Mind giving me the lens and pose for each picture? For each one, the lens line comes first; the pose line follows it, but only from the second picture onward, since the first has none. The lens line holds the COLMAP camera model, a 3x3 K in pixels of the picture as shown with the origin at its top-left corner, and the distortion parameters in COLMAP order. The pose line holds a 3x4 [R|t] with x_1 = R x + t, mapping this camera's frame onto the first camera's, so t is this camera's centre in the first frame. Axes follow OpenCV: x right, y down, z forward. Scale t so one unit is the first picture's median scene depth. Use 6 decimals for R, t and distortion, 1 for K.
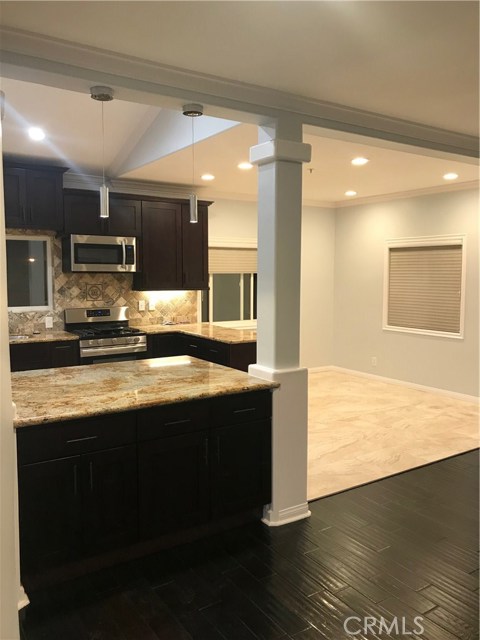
lens RADIAL K [[530.0, 0, 240.1], [0, 530.0, 318.4], [0, 0, 1]] dist [0.059026, -0.019299]
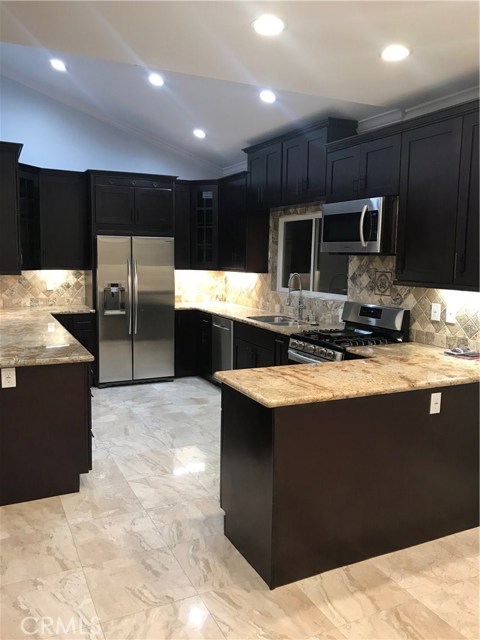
lens RADIAL K [[530.0, 0, 240.3], [0, 530.0, 321.8], [0, 0, 1]] dist [0.059026, -0.019299]
pose [[-0.125654, 0.121761, -0.984574, 0.442978], [-0.107300, 0.984950, 0.135501, -0.074122], [0.986254, 0.122672, -0.110698, 0.905832]]
